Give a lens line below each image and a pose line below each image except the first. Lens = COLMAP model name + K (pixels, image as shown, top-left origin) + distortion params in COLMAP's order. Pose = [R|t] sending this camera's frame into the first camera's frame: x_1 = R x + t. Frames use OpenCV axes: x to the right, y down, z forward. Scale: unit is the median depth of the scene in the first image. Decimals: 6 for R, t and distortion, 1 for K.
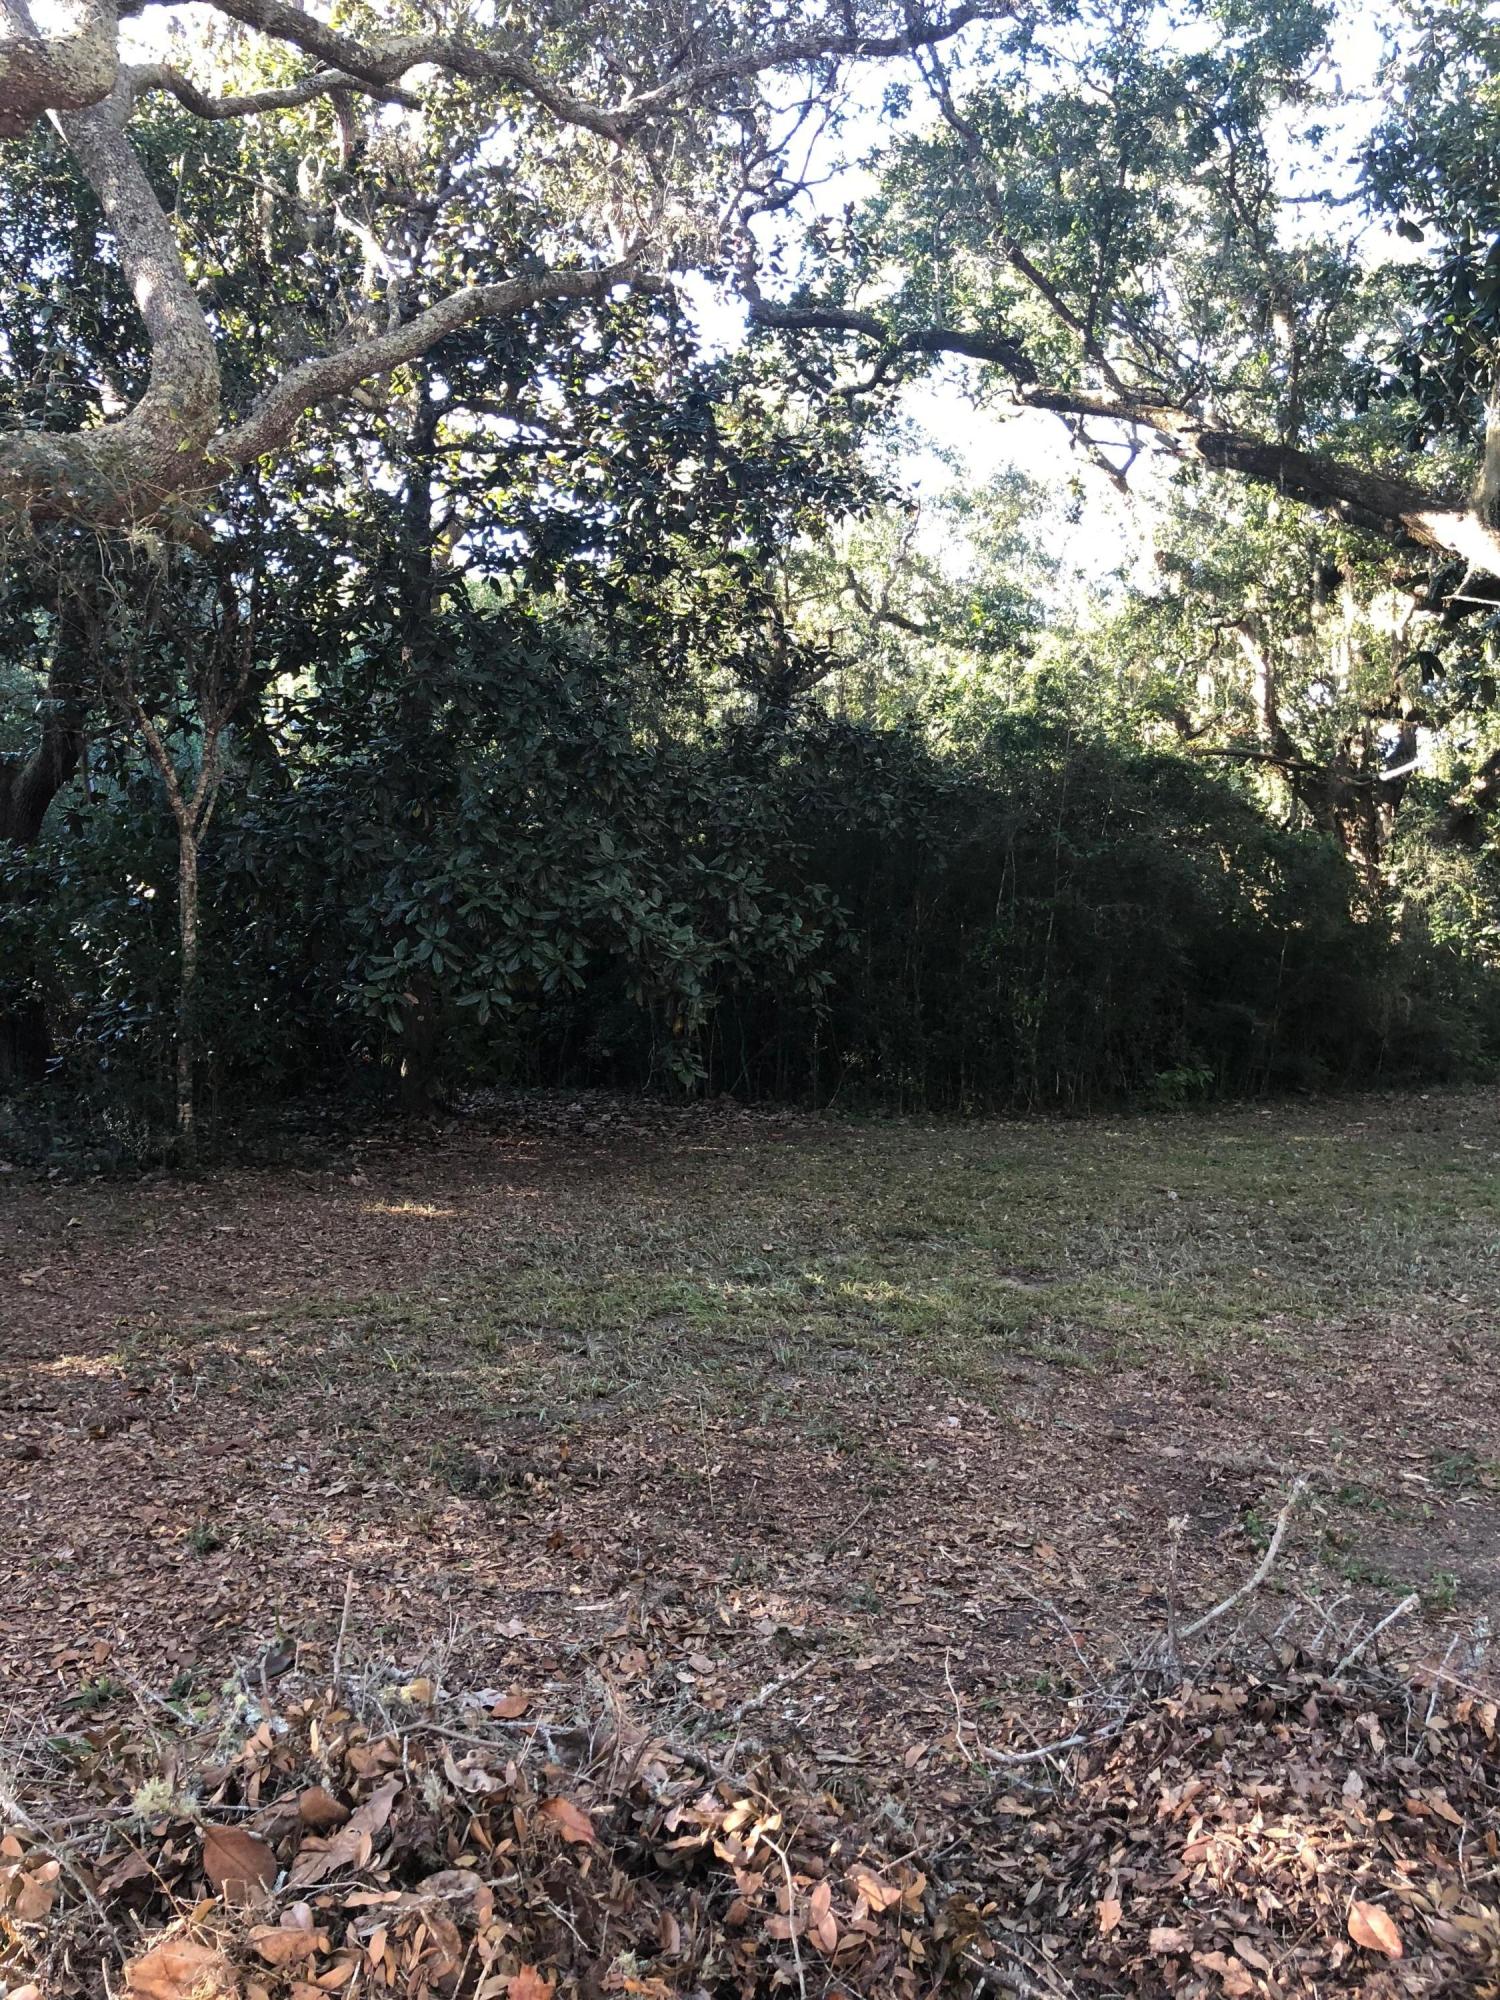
lens RADIAL K [[1631.1, 0, 749.3], [0, 1631.1, 983.5], [0, 0, 1]] dist [0.001975, -0.004477]
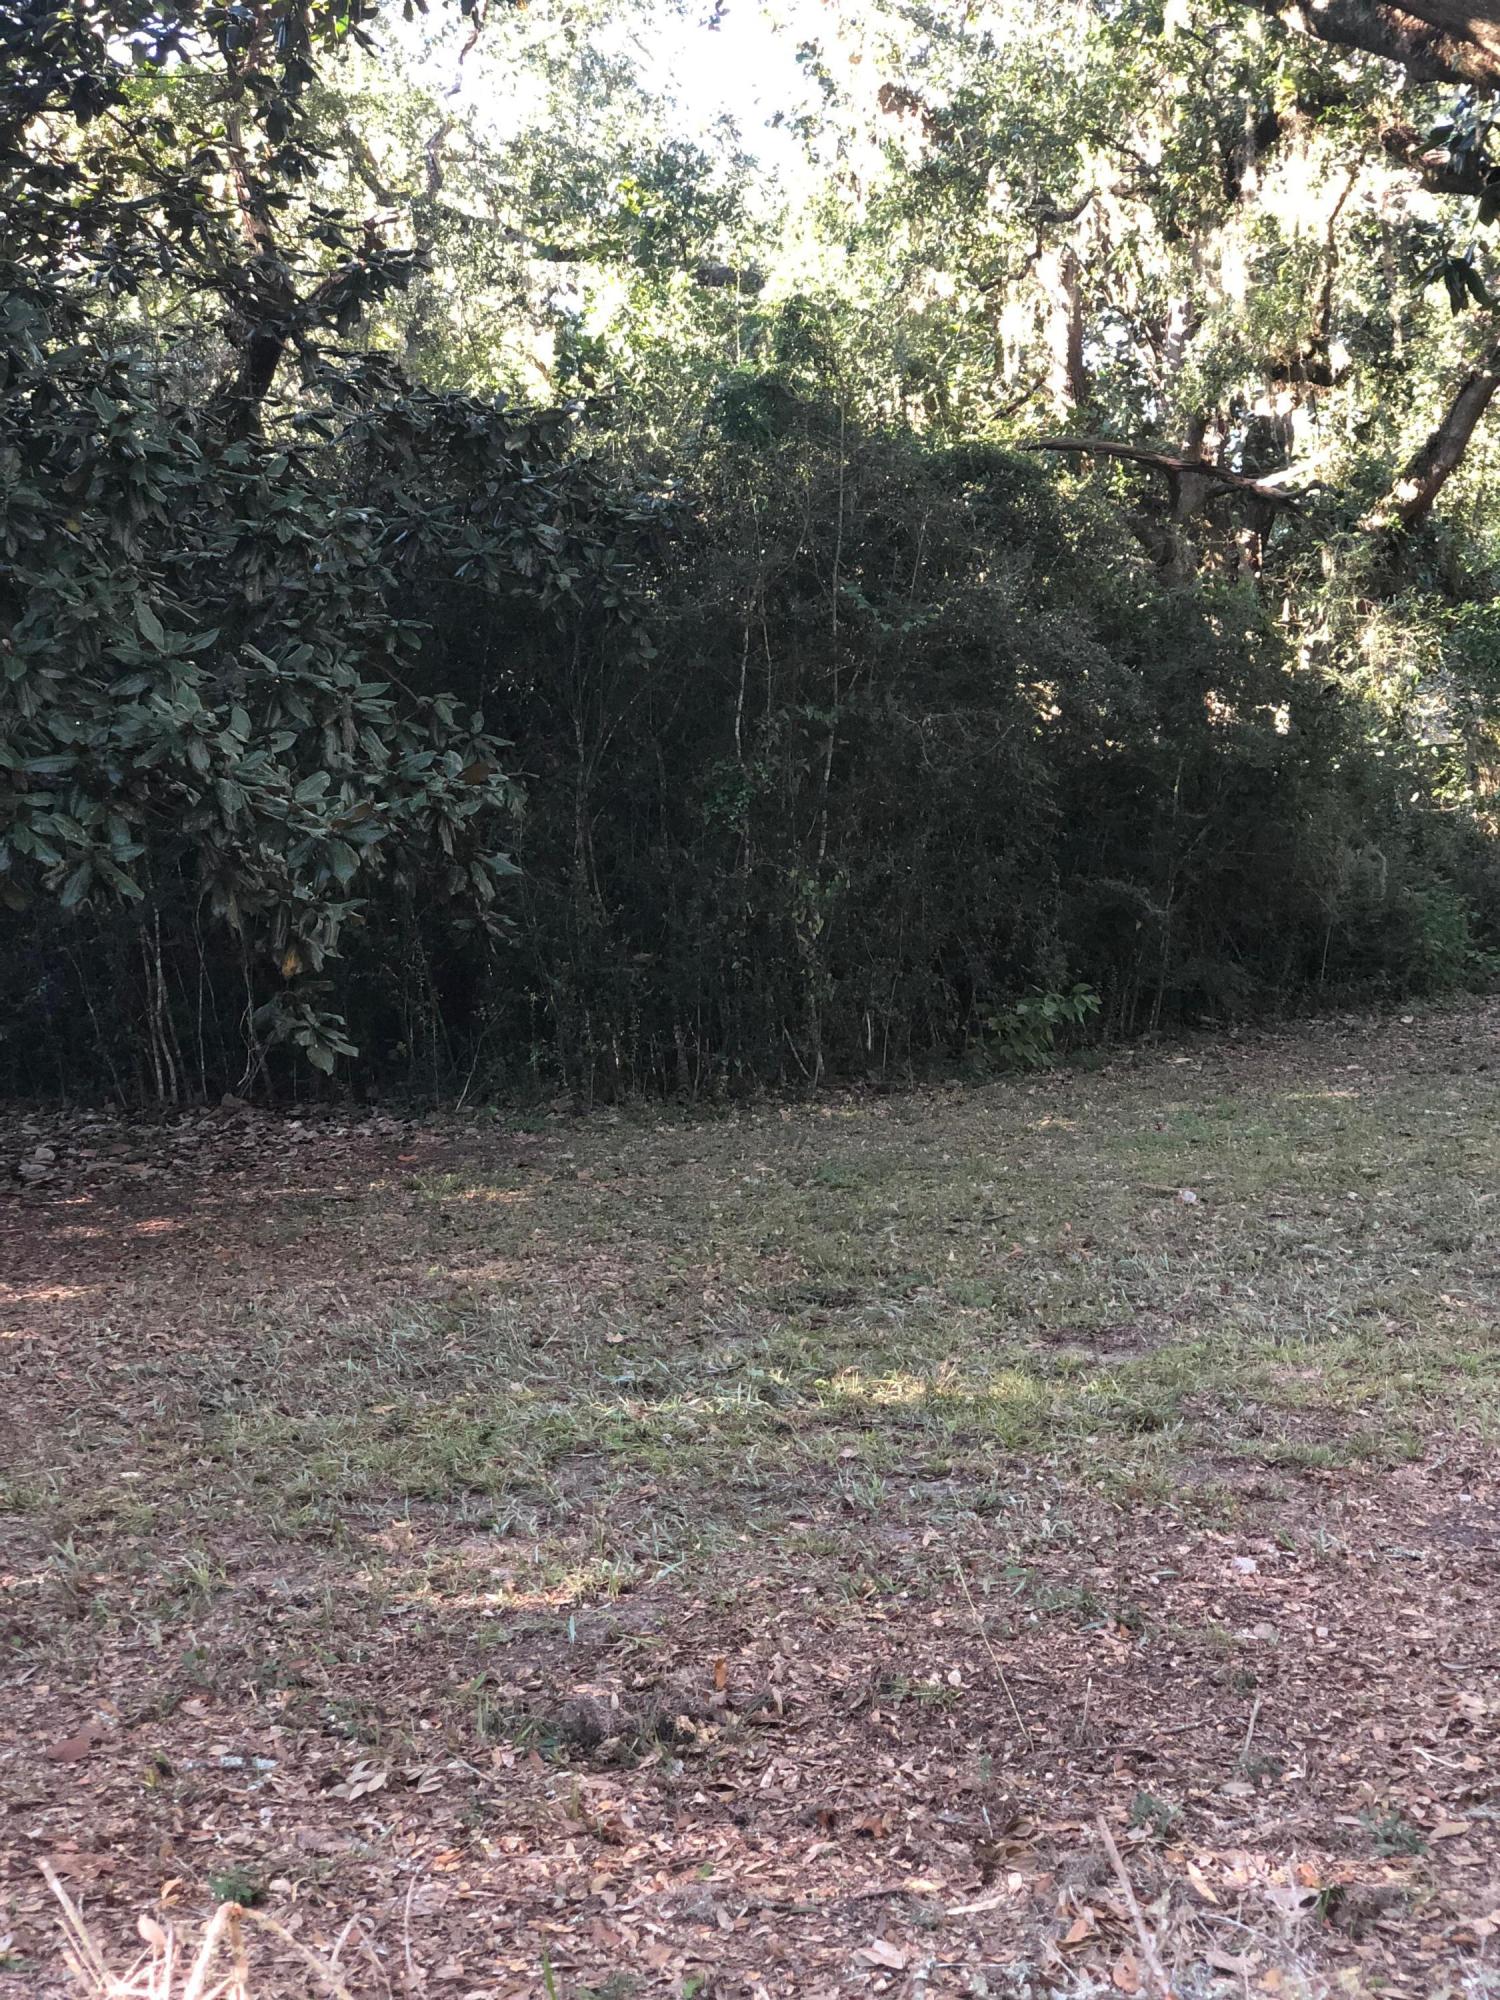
lens RADIAL K [[3009.6, 0, 750.6], [0, 3009.6, 1007.4], [0, 0, 1]] dist [0.050257, 0.000000]
pose [[0.964819, -0.062651, 0.255342, -0.113361], [0.052797, 0.997579, 0.045272, 0.002956], [-0.257560, -0.030198, 0.965790, -0.002318]]
